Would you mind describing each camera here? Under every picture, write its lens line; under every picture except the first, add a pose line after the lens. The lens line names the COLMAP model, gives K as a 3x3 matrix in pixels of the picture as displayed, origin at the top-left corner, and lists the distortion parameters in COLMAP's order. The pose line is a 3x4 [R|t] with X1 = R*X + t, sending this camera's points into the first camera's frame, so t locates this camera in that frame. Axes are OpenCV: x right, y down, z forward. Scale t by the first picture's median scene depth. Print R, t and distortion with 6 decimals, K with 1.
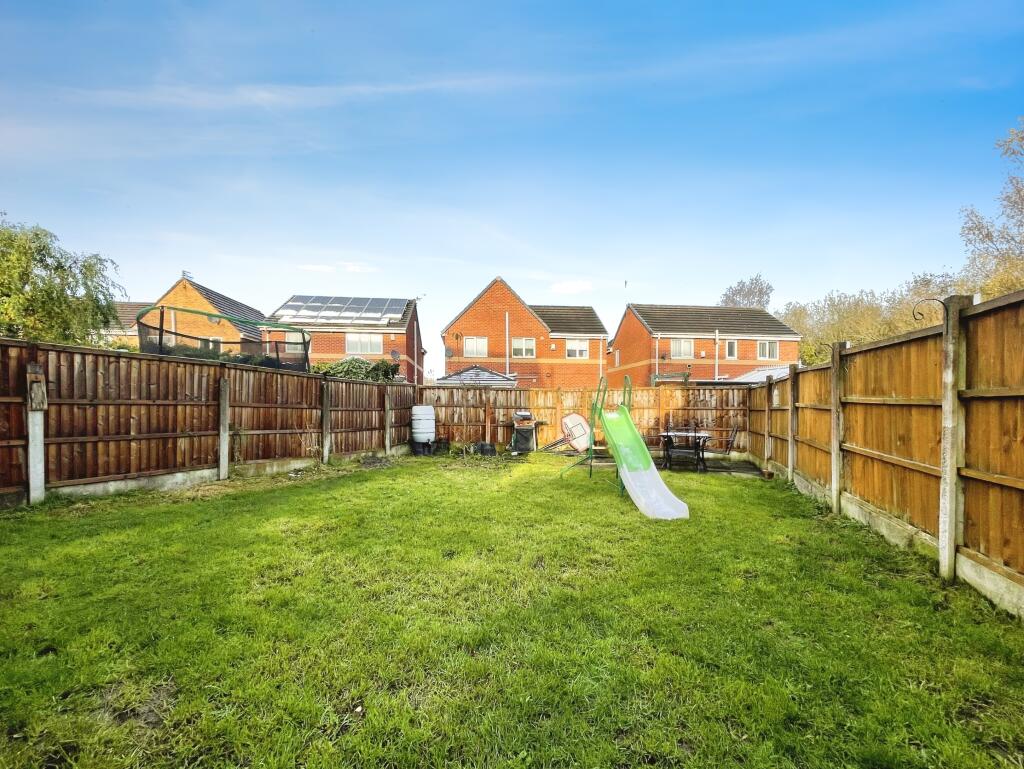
lens RADIAL K [[418.1, 0, 505.2], [0, 418.1, 403.7], [0, 0, 1]] dist [-0.000869, 0.000688]
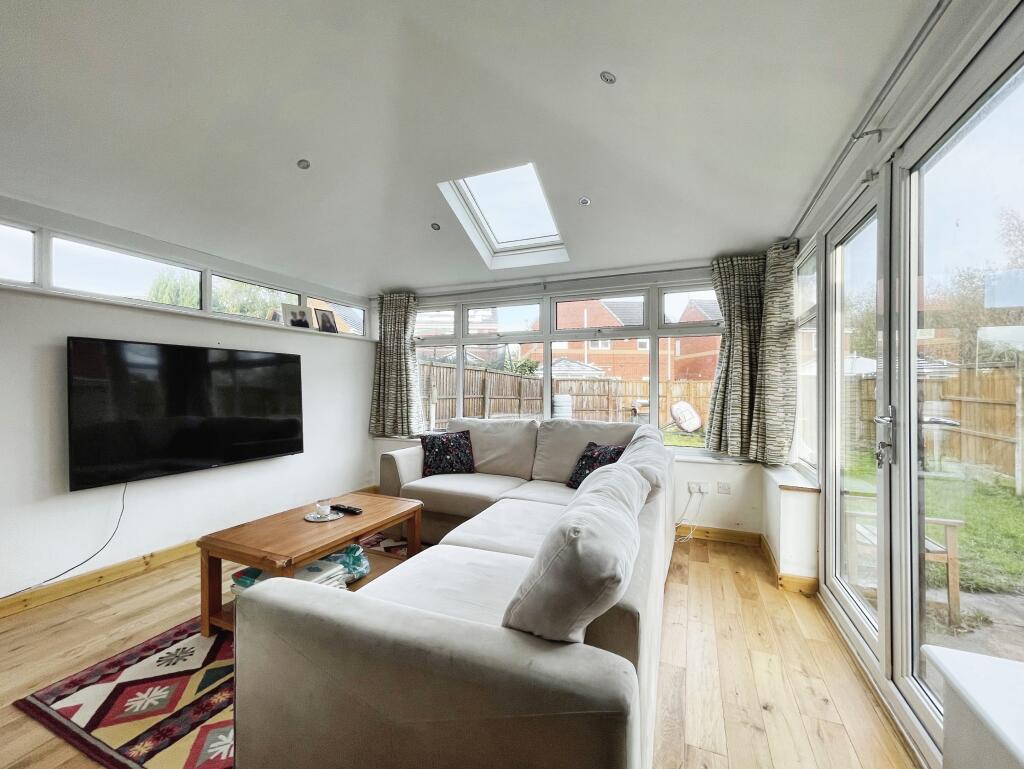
lens RADIAL K [[418.1, 0, 512.5], [0, 418.1, 378.9], [0, 0, 1]] dist [-0.000869, 0.000688]
pose [[0.999388, -0.000824, -0.034985, -0.294739], [0.000183, 0.999832, -0.018314, -0.019513], [0.034994, 0.018296, 0.999220, -0.246275]]
